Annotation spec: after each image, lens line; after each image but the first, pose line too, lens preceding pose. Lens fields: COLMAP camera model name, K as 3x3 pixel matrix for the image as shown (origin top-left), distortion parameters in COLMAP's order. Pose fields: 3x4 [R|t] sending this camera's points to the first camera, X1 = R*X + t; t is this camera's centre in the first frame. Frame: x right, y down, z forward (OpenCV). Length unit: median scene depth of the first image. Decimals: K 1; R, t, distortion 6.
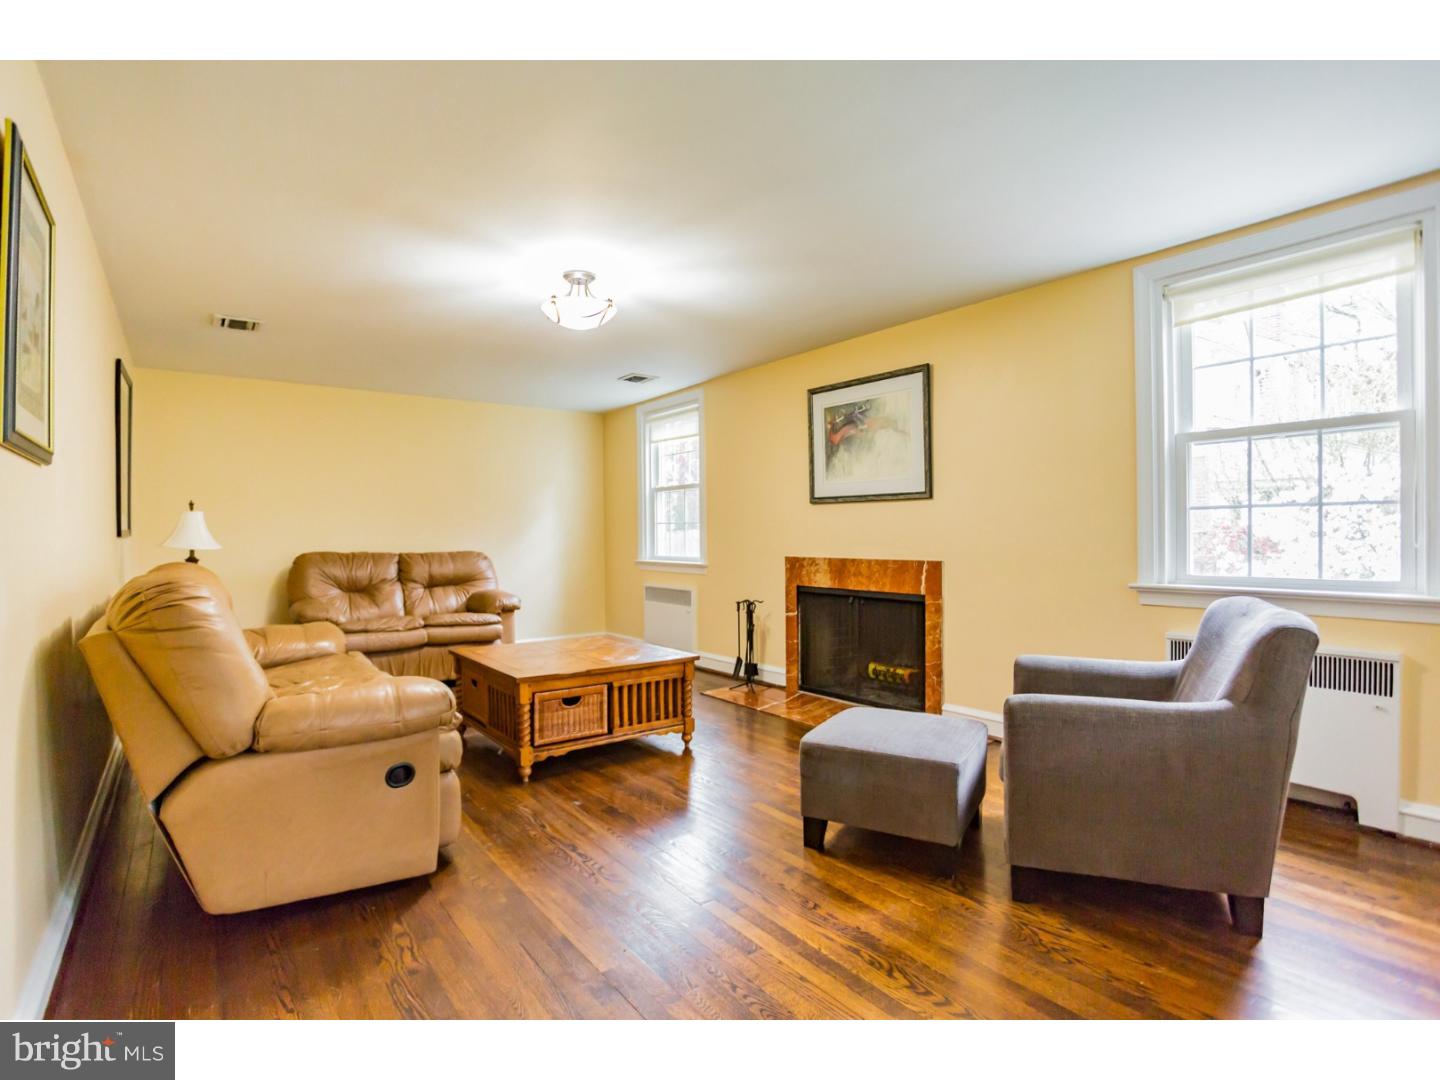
lens RADIAL K [[707.5, 0, 705.2], [0, 707.5, 529.0], [0, 0, 1]] dist [-0.046880, 0.013254]
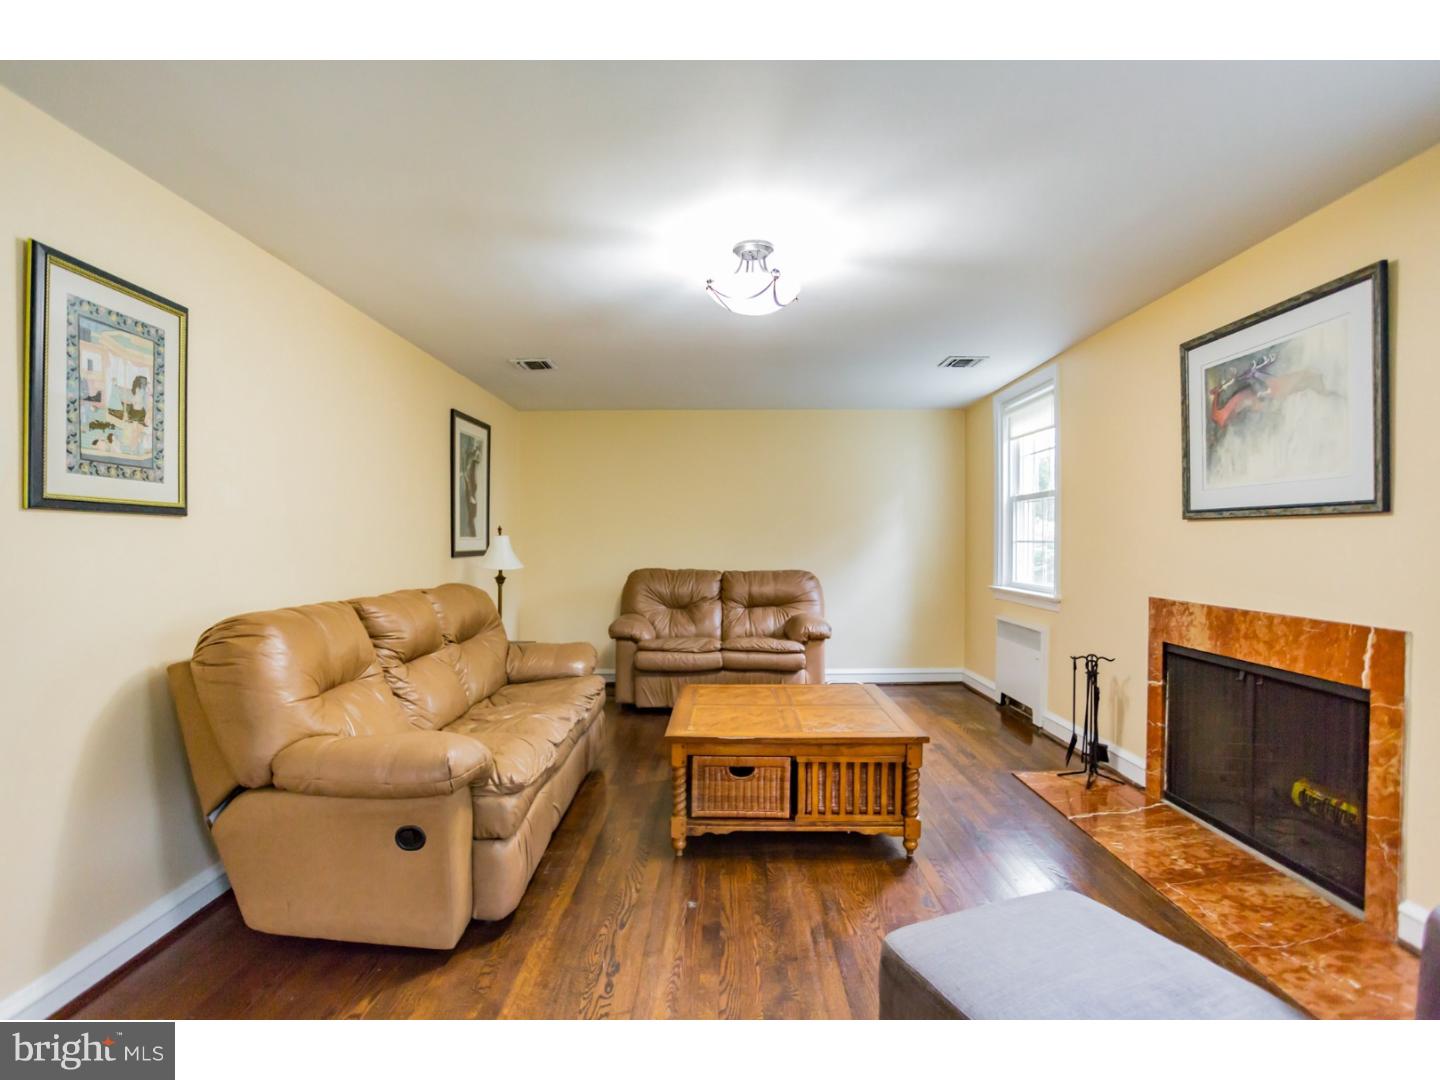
lens RADIAL K [[707.5, 0, 707.1], [0, 707.5, 548.3], [0, 0, 1]] dist [-0.046880, 0.013254]
pose [[0.791987, 0.012044, -0.610419, 0.207323], [0.000807, 0.999784, 0.020774, -0.024939], [0.610537, -0.016945, 0.791806, 0.244329]]
